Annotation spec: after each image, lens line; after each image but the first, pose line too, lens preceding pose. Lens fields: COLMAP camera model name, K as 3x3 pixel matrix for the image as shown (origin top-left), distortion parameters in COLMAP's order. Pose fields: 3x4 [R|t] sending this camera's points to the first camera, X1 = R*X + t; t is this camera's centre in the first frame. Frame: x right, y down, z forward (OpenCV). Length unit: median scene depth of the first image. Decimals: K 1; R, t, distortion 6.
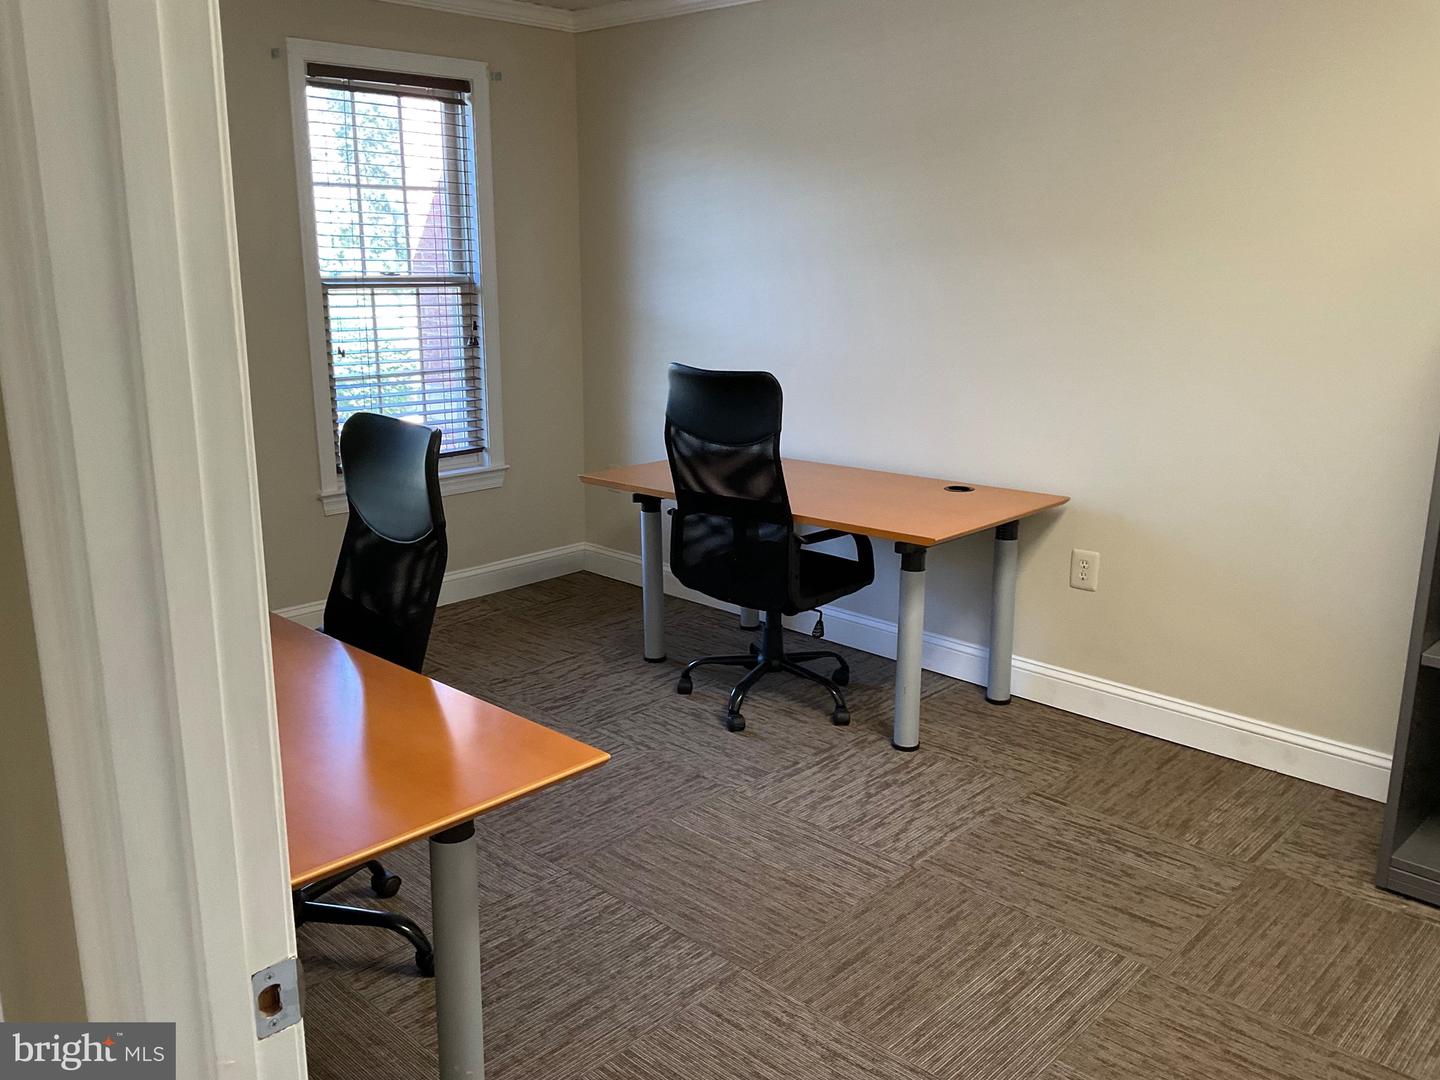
lens RADIAL K [[1192.3, 0, 716.0], [0, 1192.3, 544.2], [0, 0, 1]] dist [0.070724, -0.131443]
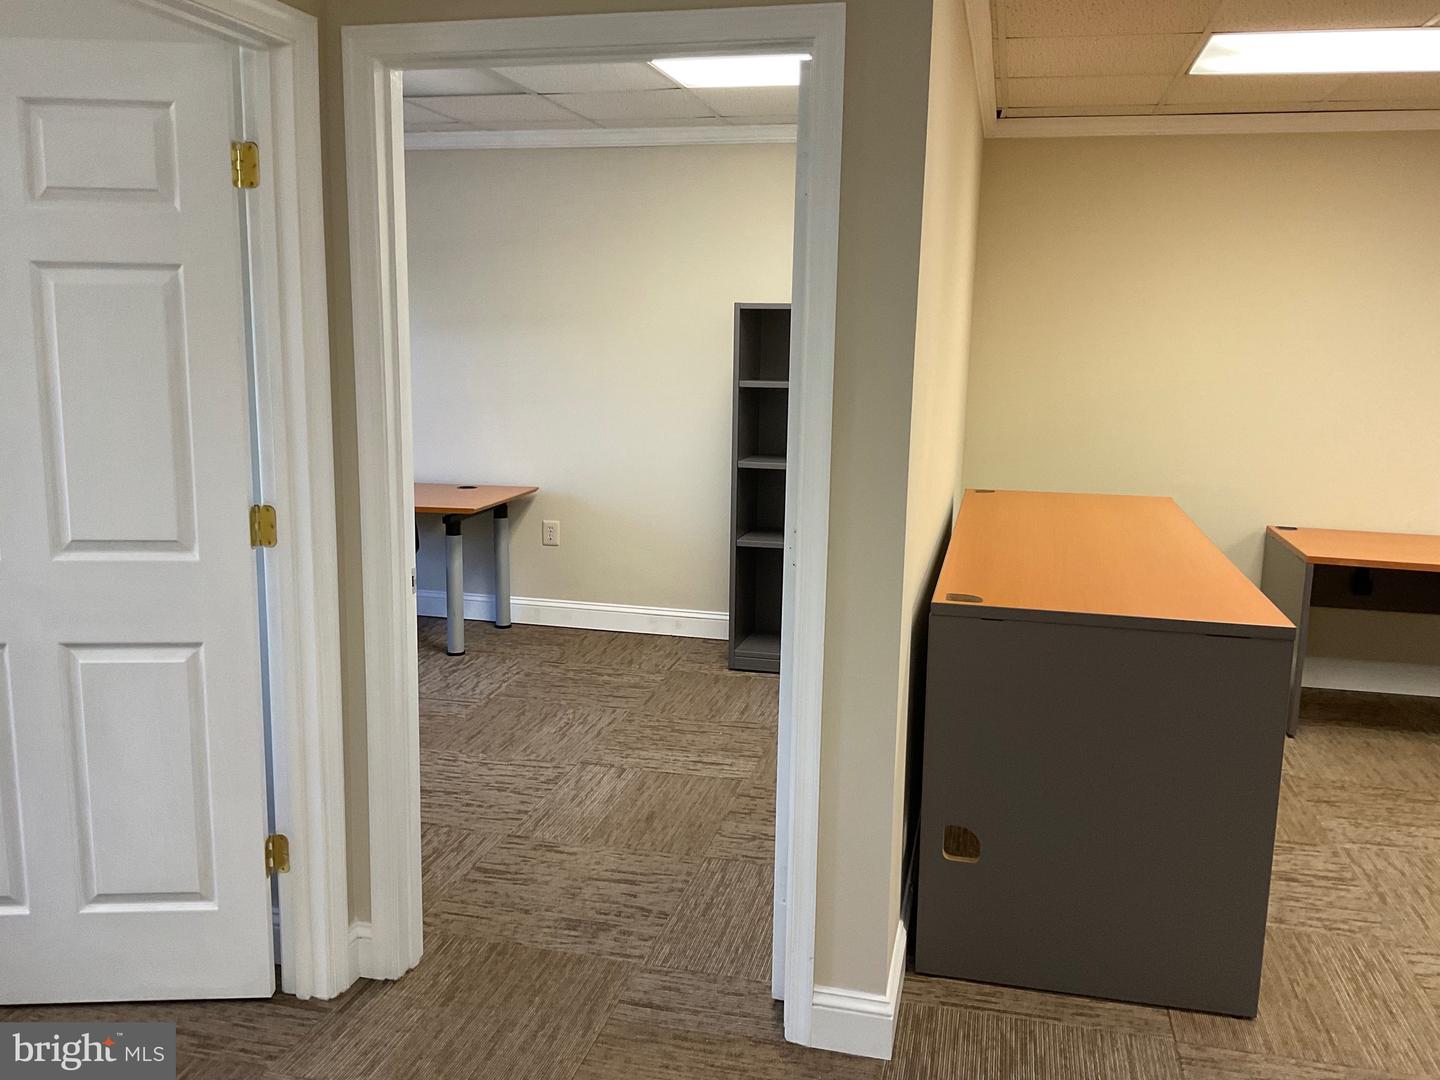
lens RADIAL K [[1192.3, 0, 729.8], [0, 1192.3, 531.4], [0, 0, 1]] dist [0.070724, -0.131443]
pose [[0.859607, -0.076969, 0.505125, -0.330037], [0.115983, 0.992177, -0.046191, 0.137611], [-0.497618, 0.098292, 0.861809, -0.552947]]
